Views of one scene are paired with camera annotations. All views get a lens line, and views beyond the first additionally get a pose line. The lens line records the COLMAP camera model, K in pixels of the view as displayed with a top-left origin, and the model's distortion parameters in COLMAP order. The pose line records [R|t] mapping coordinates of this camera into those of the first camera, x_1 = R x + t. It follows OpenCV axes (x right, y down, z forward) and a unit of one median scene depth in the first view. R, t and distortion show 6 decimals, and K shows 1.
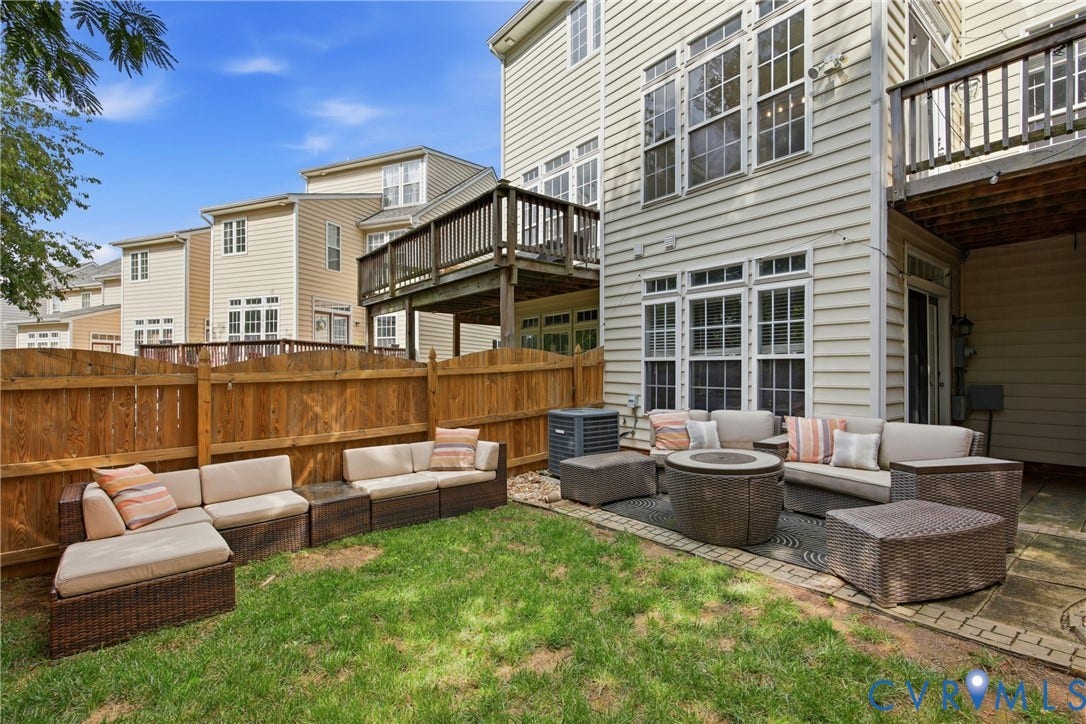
lens RADIAL K [[496.6, 0, 585.2], [0, 496.6, 369.5], [0, 0, 1]] dist [0.003197, -0.000977]
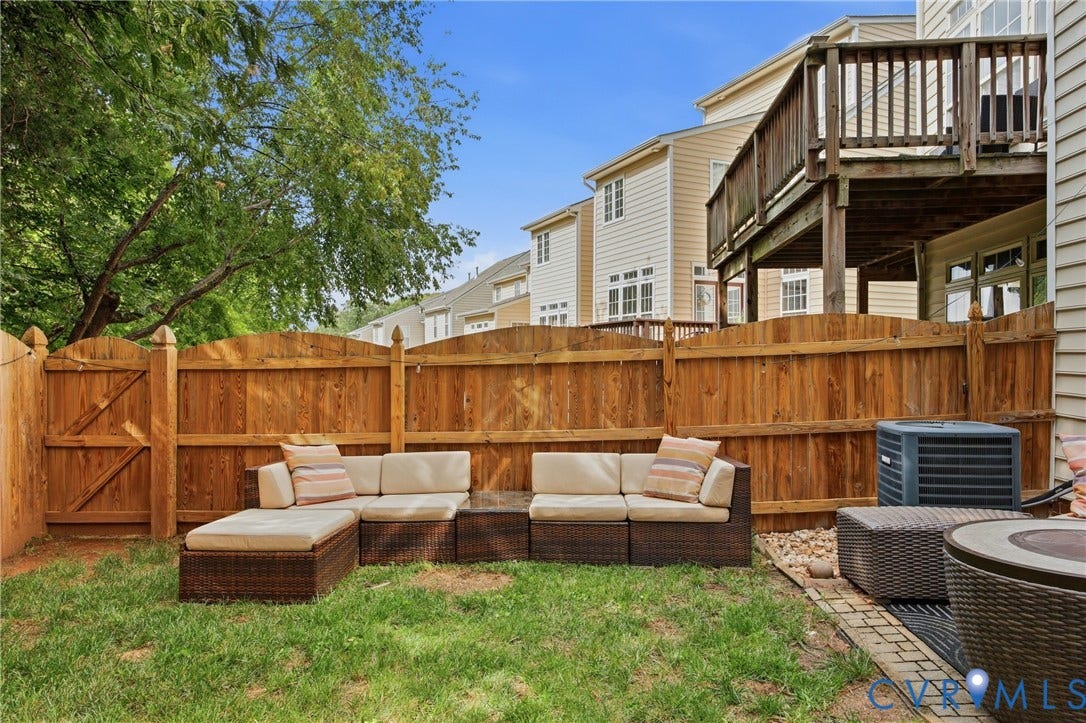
lens RADIAL K [[721.7, 0, 544.5], [0, 721.7, 361.8], [0, 0, 1]] dist [-0.001622, 0.006928]
pose [[0.705880, -0.001081, -0.708331, 0.239016], [0.003591, 0.999991, 0.002052, 0.011844], [0.708323, -0.003992, 0.705878, 0.149957]]
